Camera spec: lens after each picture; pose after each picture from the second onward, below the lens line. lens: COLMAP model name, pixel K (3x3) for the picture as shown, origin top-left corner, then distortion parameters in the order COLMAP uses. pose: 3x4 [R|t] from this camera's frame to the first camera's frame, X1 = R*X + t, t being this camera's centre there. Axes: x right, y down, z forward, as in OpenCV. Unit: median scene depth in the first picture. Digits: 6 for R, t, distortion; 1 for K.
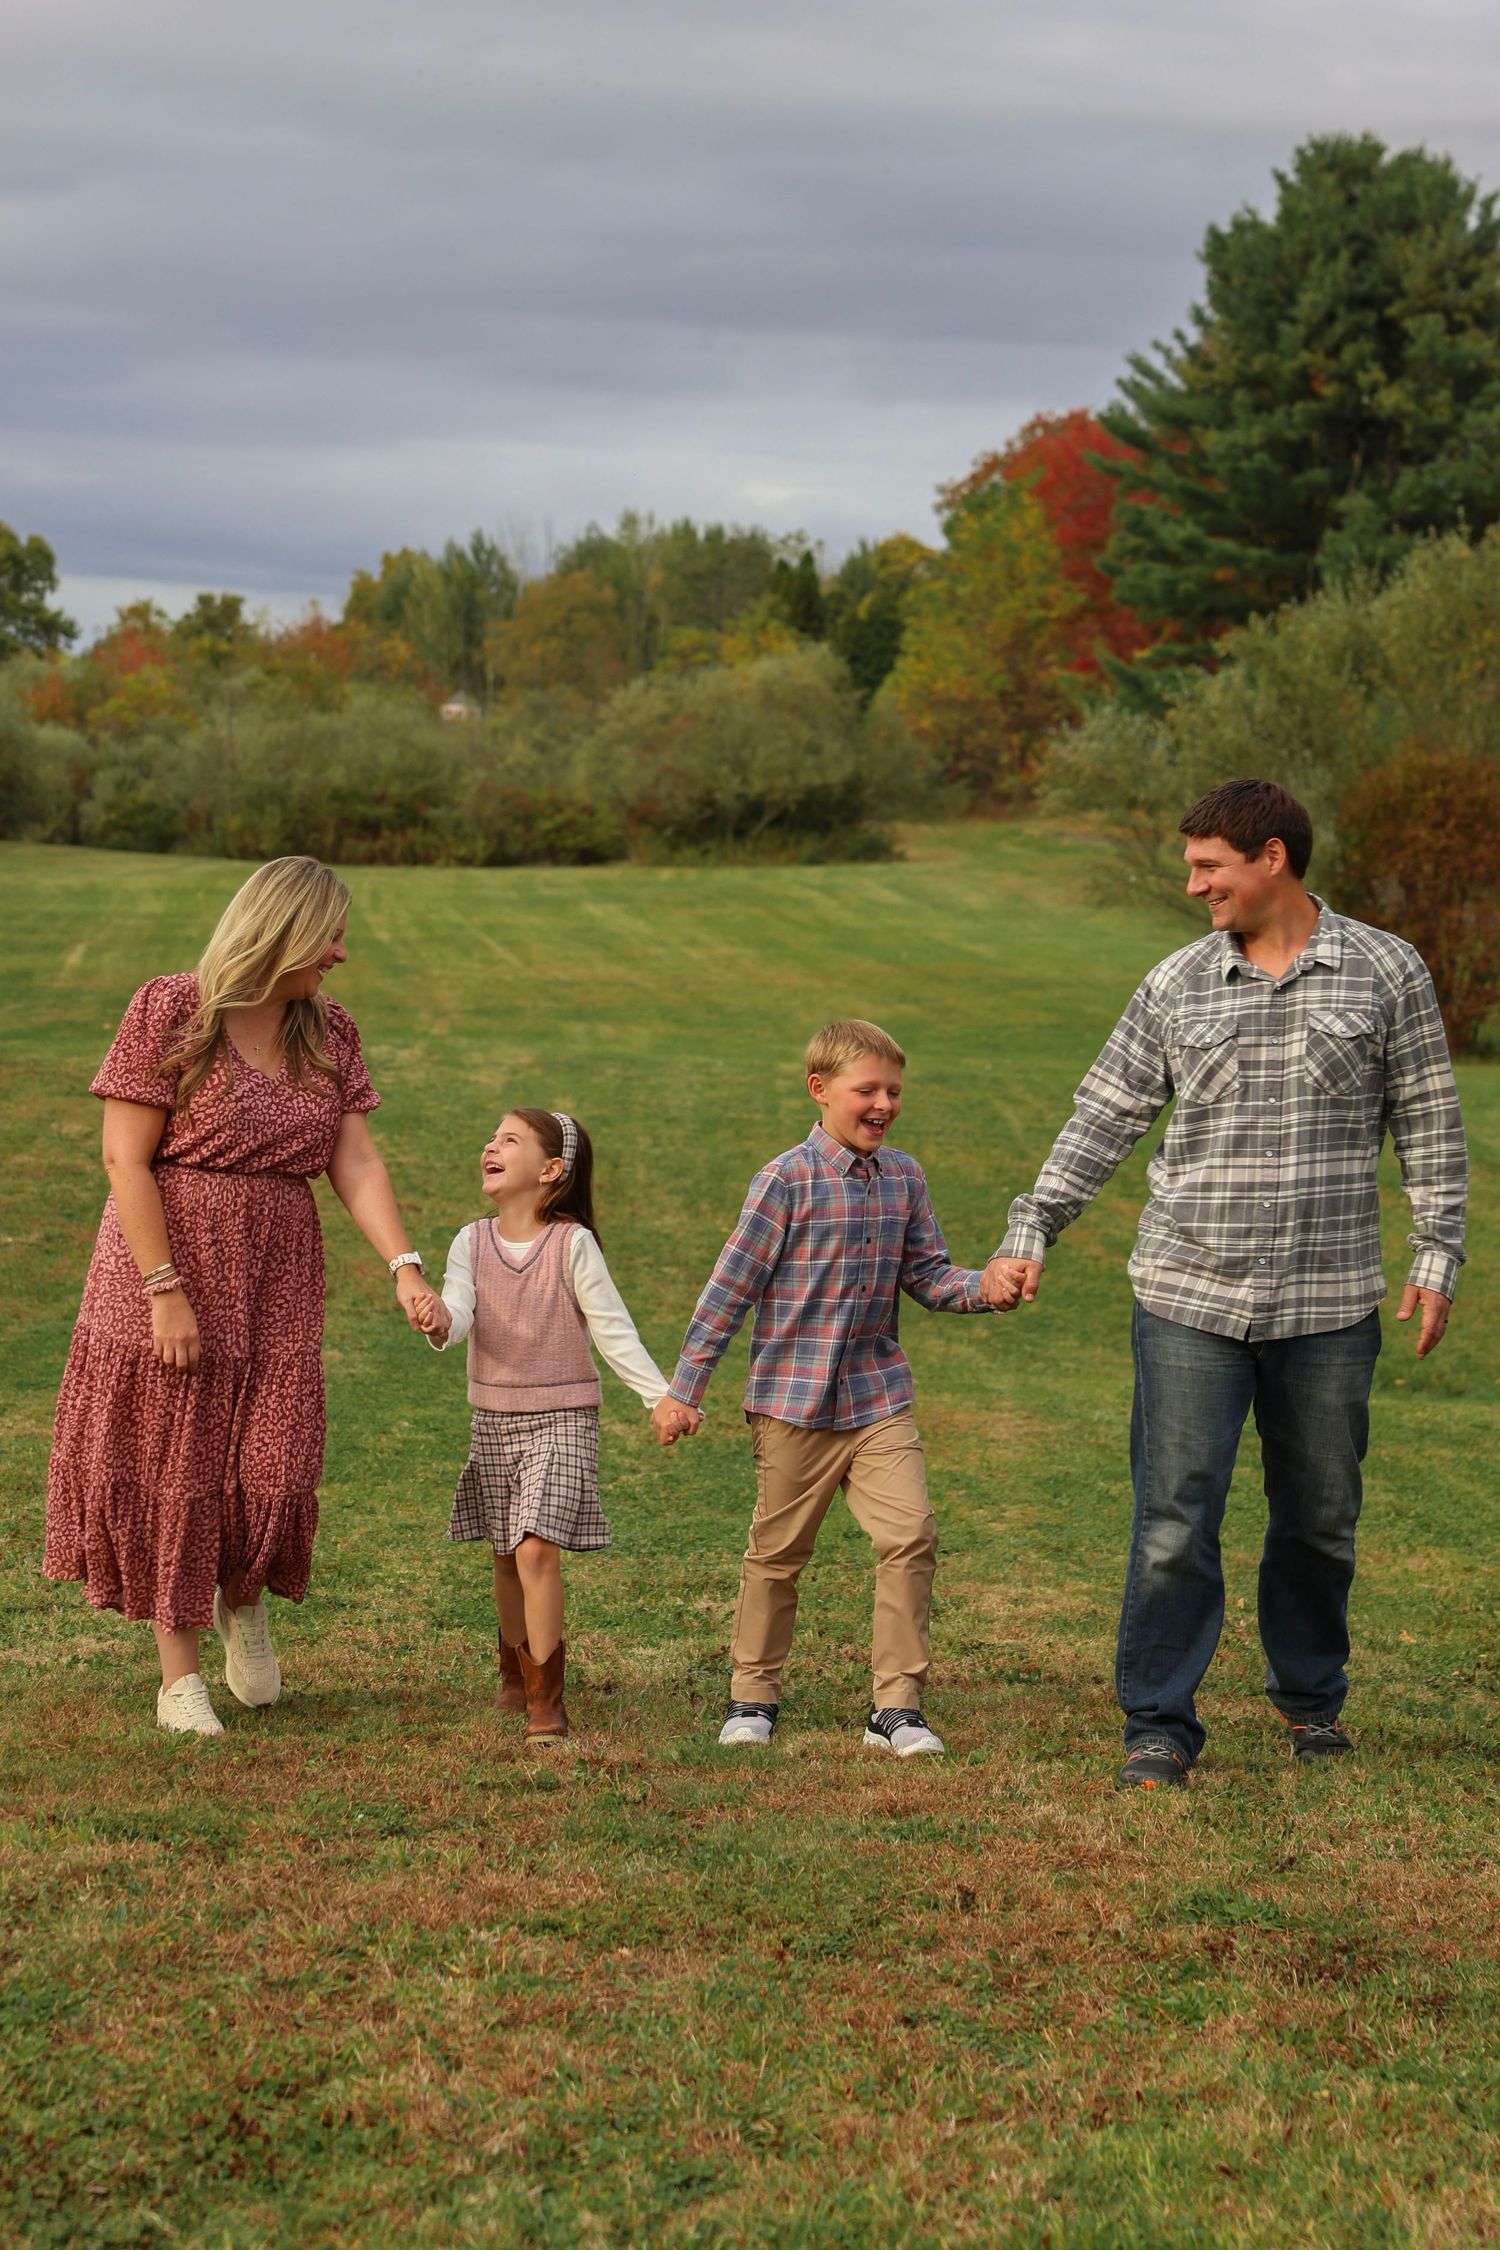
lens RADIAL K [[4918.1, 0, 651.5], [0, 4918.1, 1131.0], [0, 0, 1]] dist [0.193075, 0.000000]
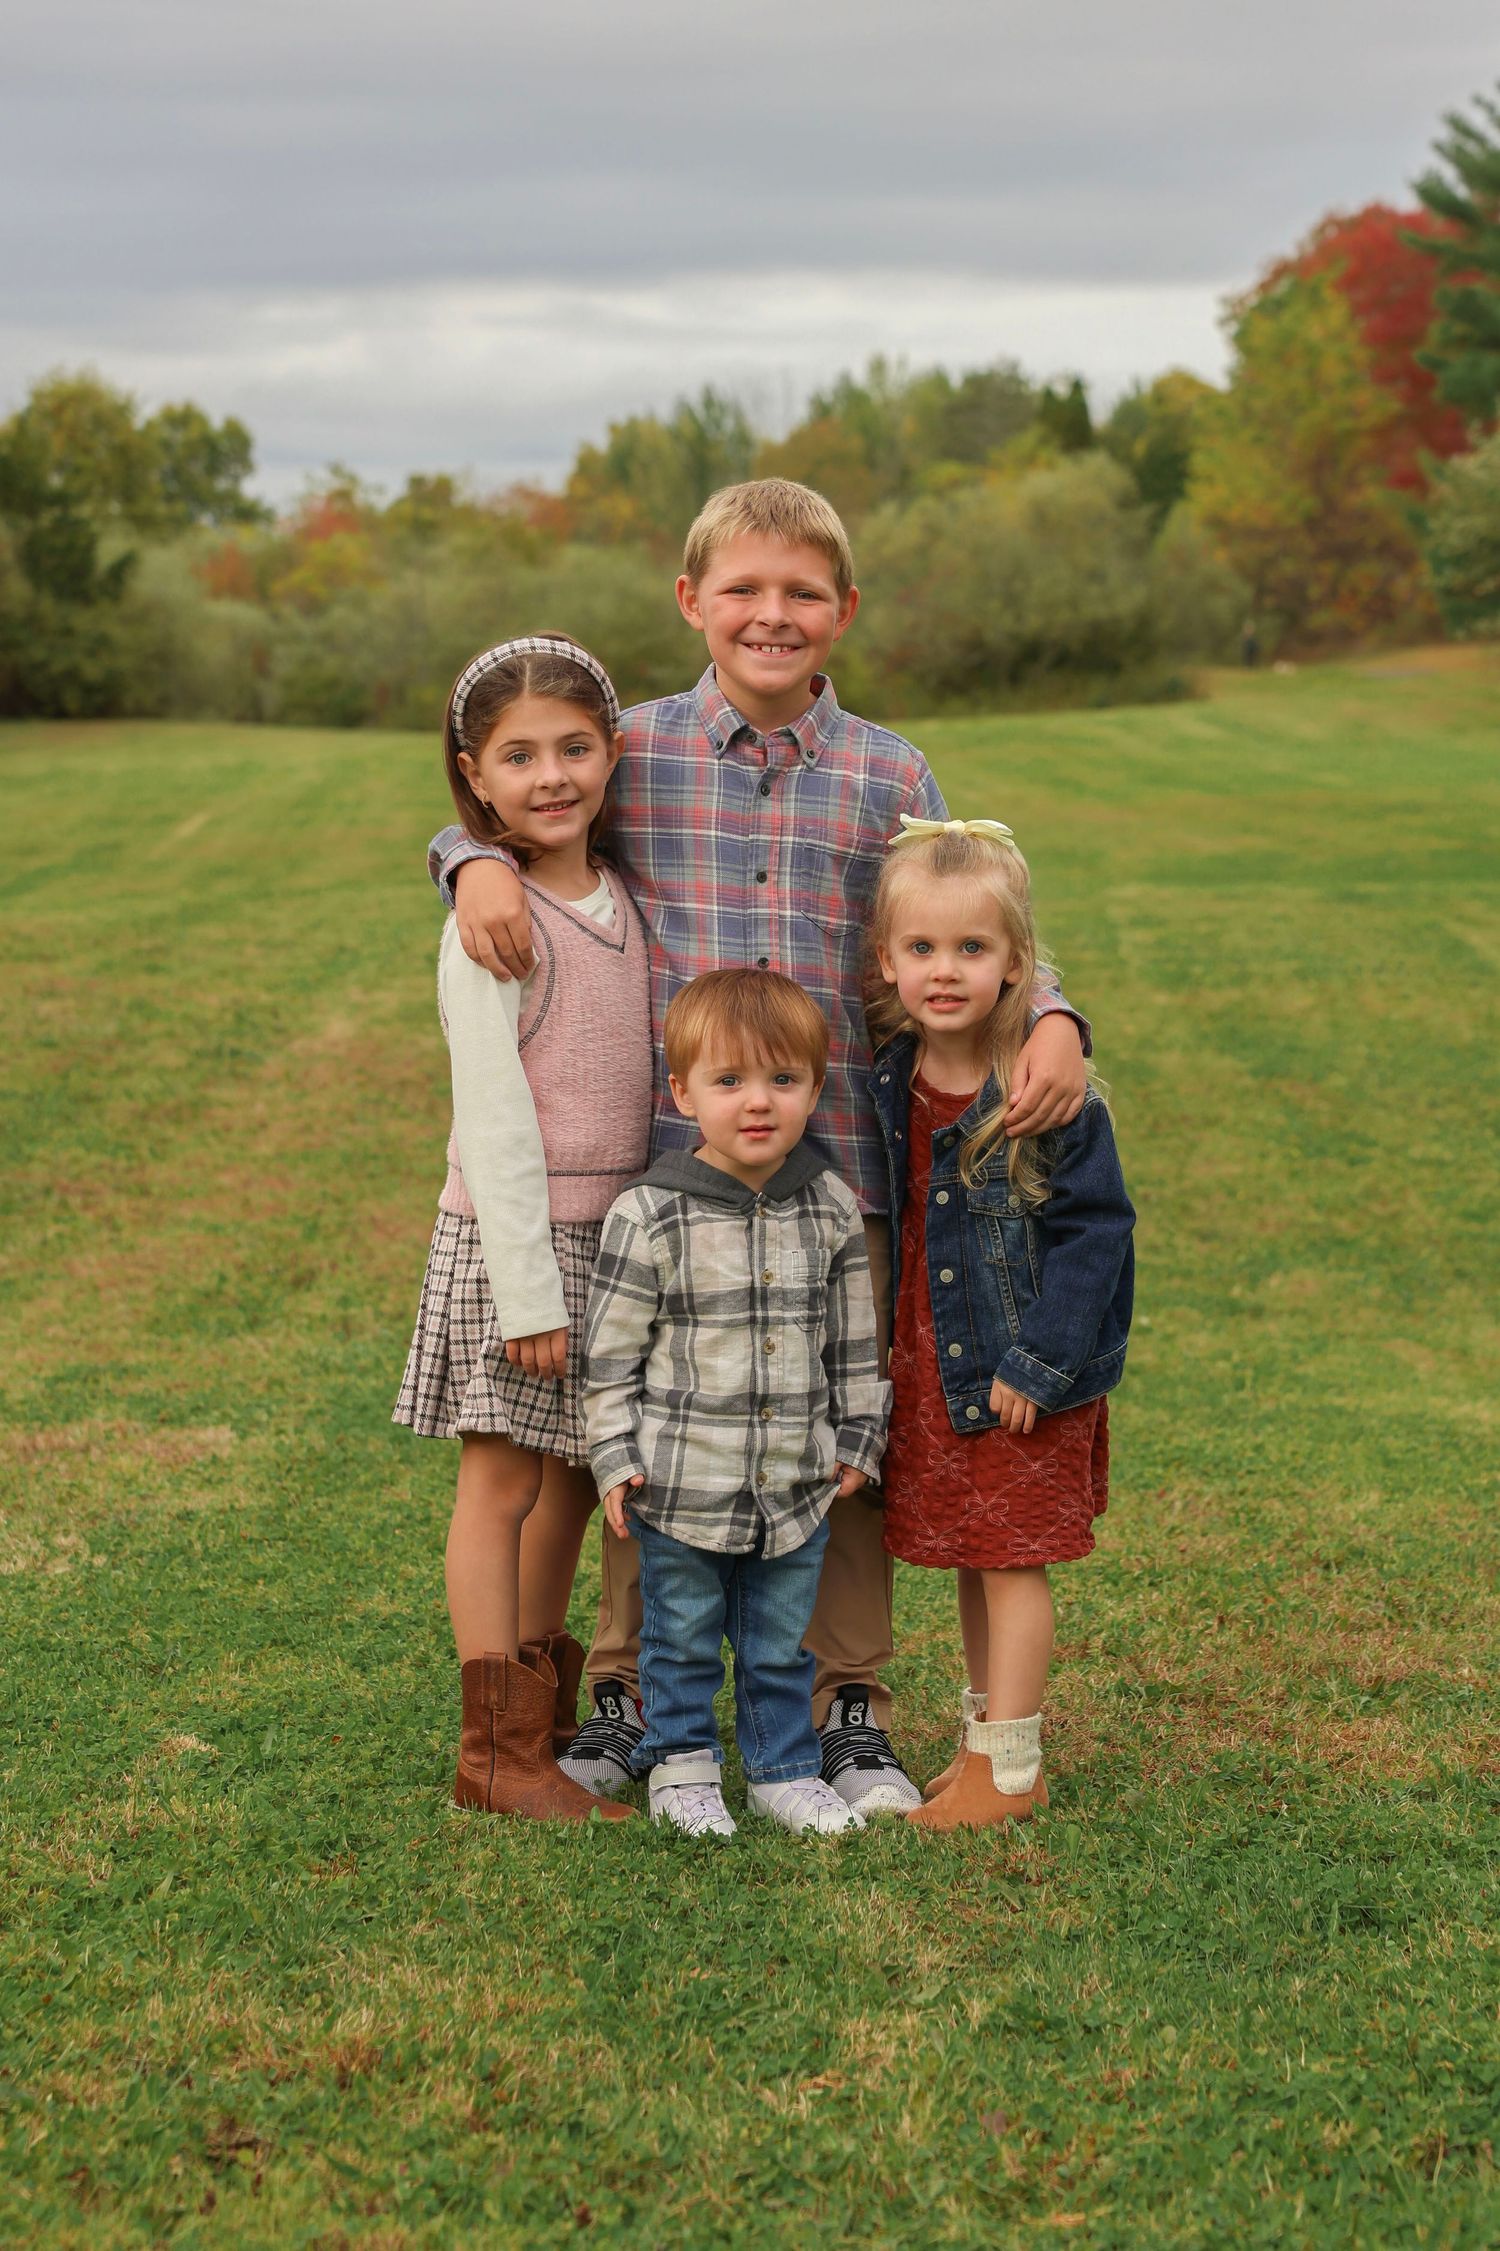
lens RADIAL K [[4697.9, 0, 701.4], [0, 4697.9, 906.8], [0, 0, 1]] dist [0.214234, 0.000000]
pose [[0.998140, -0.039299, -0.046613, 0.000148], [0.037765, 0.998730, -0.033354, 0.004124], [0.047864, 0.031531, 0.998356, 0.176873]]
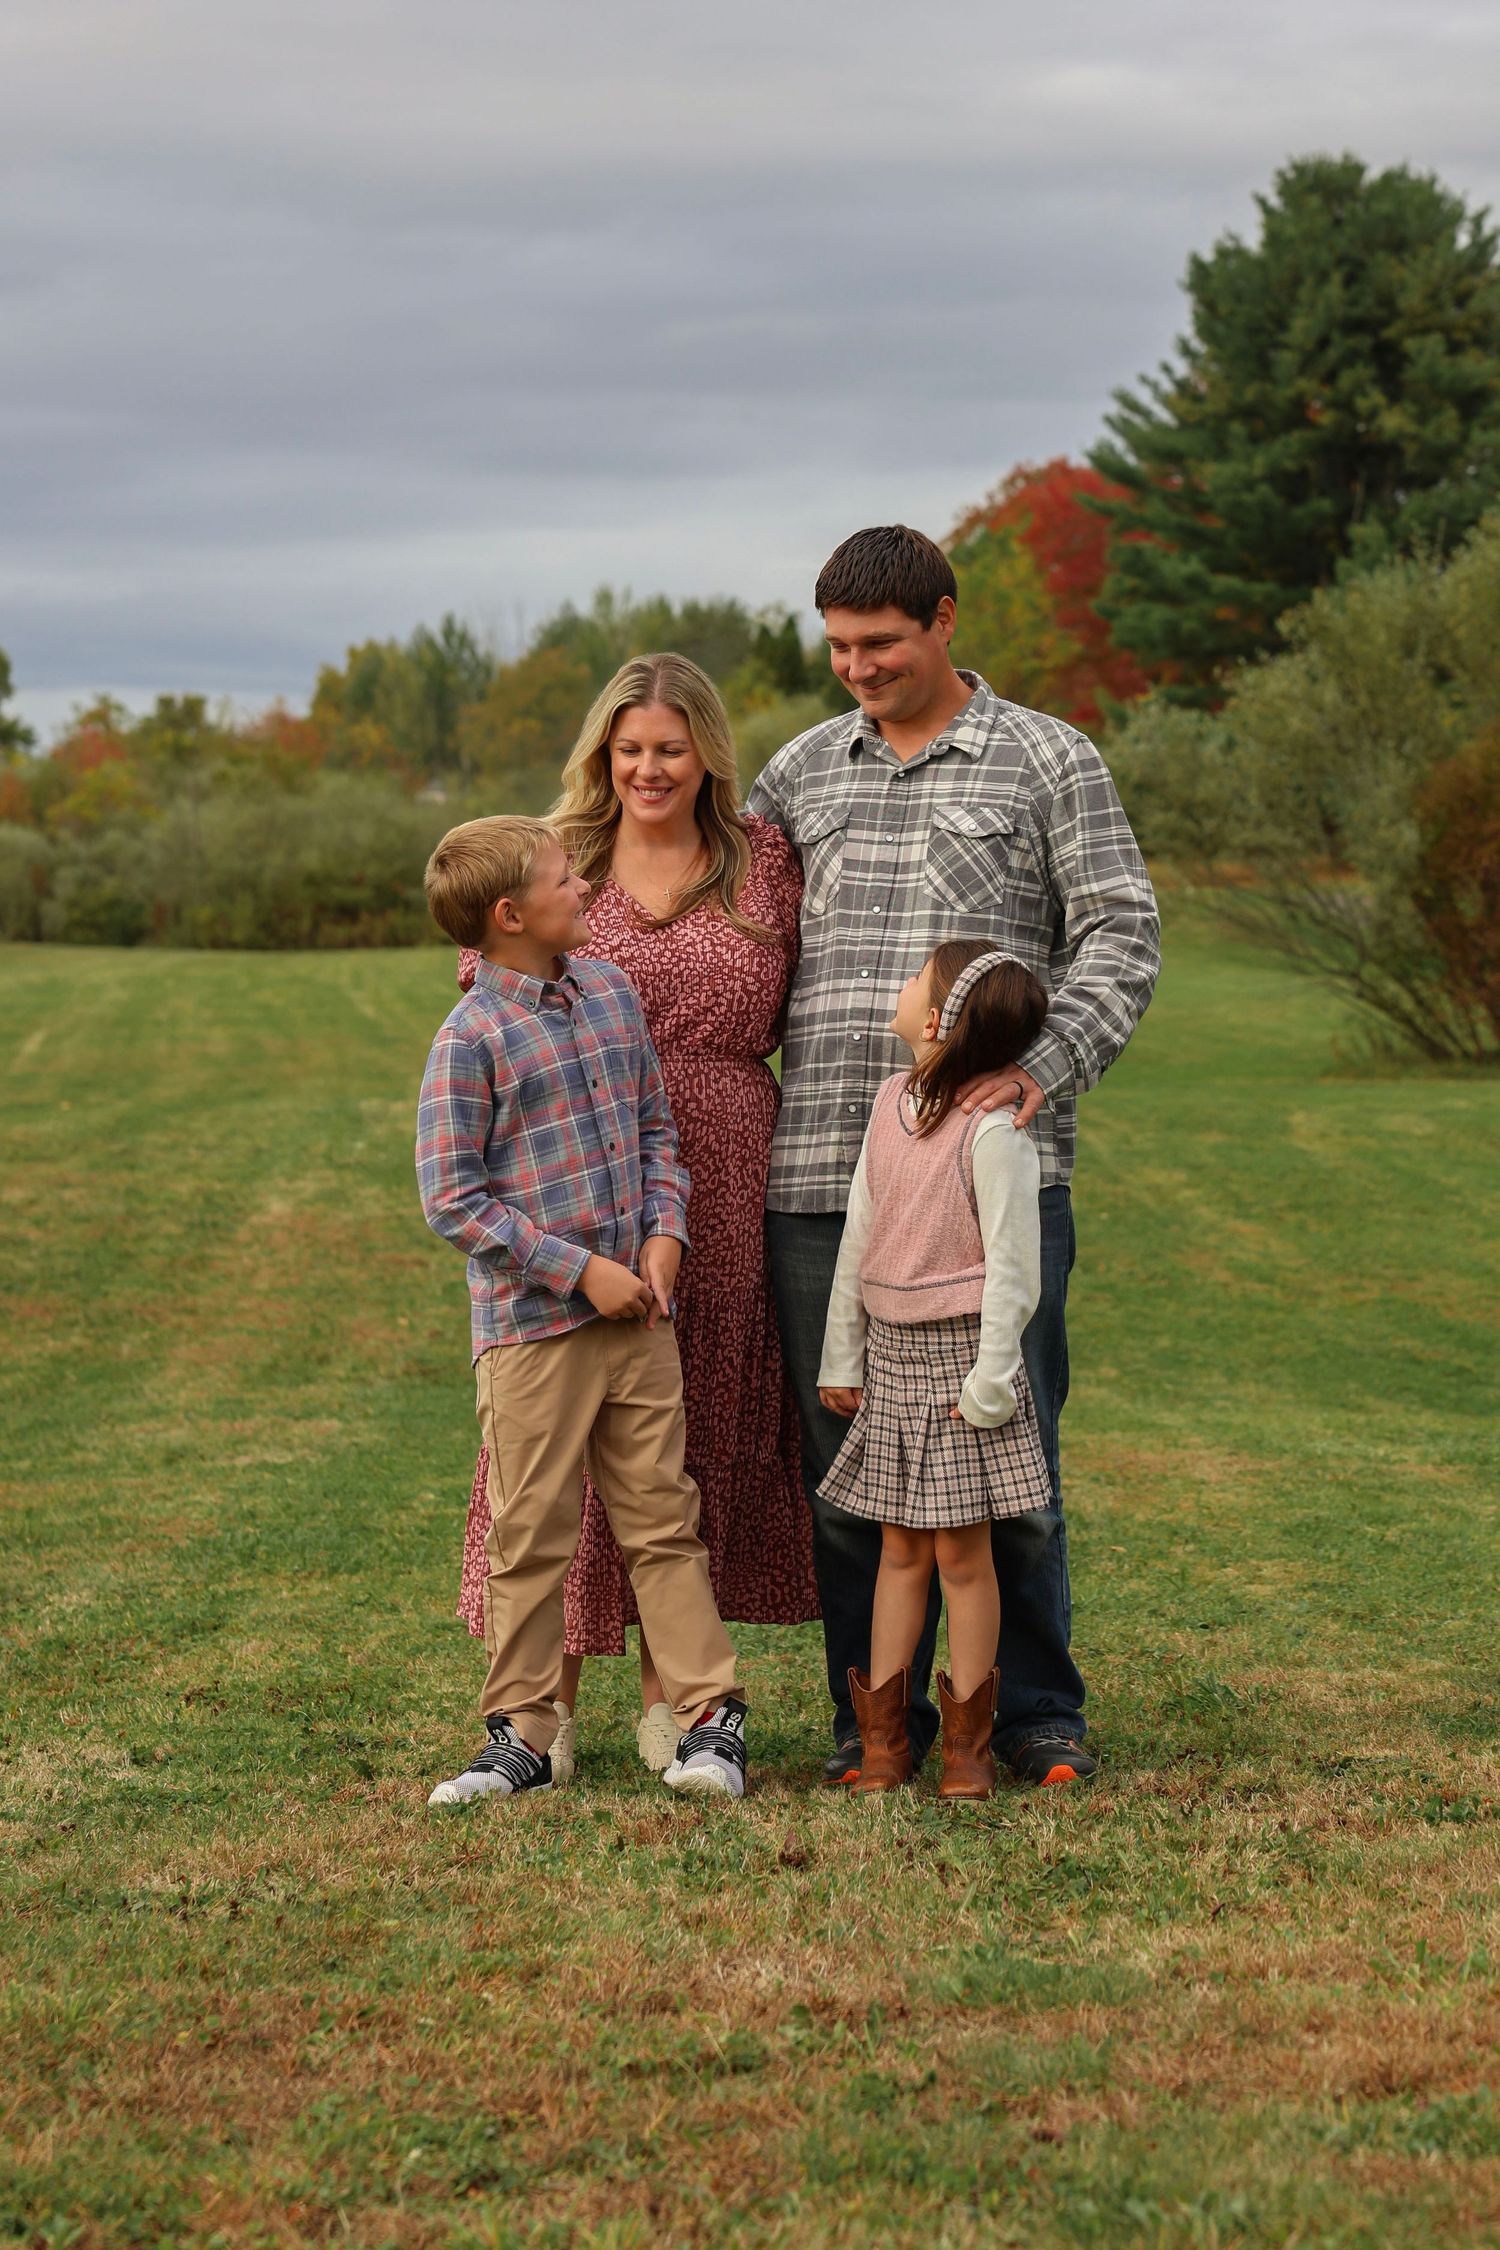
lens RADIAL K [[4850.5, 0, 758.7], [0, 4850.5, 1011.5], [0, 0, 1]] dist [0.169027, 0.000000]
pose [[0.998590, -0.045686, 0.027016, -0.004162], [0.046941, 0.997753, -0.047797, 0.005910], [-0.024772, 0.048998, 0.998492, 0.063629]]
